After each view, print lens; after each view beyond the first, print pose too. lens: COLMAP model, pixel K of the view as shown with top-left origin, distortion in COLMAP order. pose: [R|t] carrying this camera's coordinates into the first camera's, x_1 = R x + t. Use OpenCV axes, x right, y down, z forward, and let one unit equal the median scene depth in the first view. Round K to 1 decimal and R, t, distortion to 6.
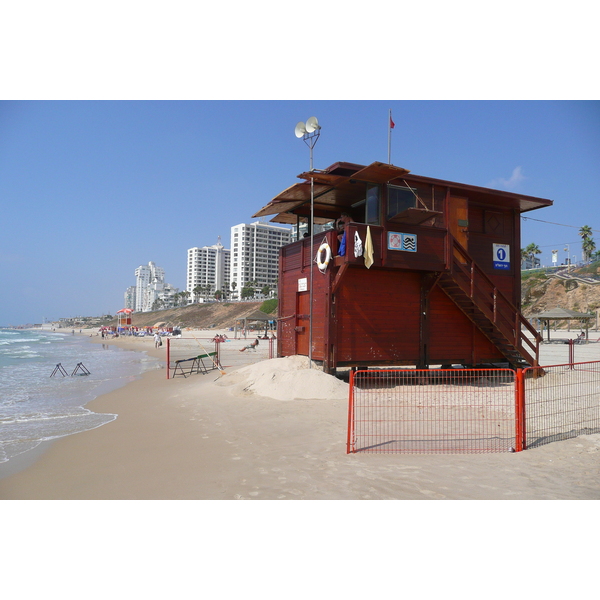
lens RADIAL K [[488.7, 0, 300.0], [0, 488.7, 301.3], [0, 0, 1]] dist [-0.017737, 0.006917]
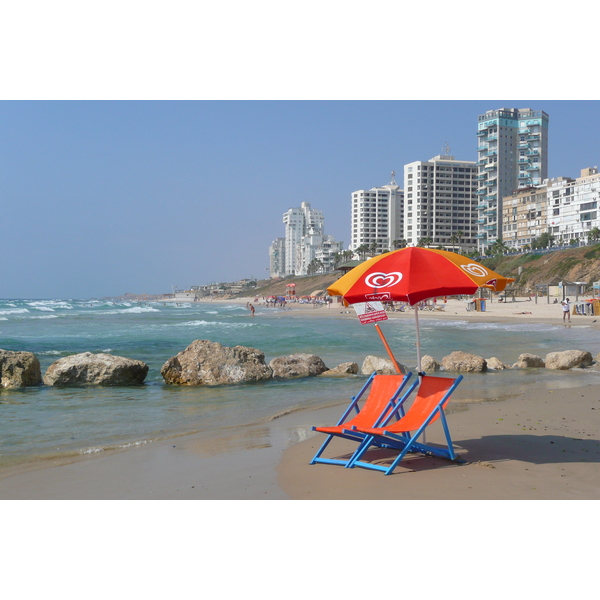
lens RADIAL K [[1299.0, 0, 300.0], [0, 1299.0, 299.8], [0, 0, 1]] dist [-0.000521, 0.000000]
pose [[0.955590, -0.008794, -0.294567, 0.285473], [0.025585, 0.998256, 0.053198, -0.050565], [0.293586, -0.058372, 0.954149, -0.952818]]
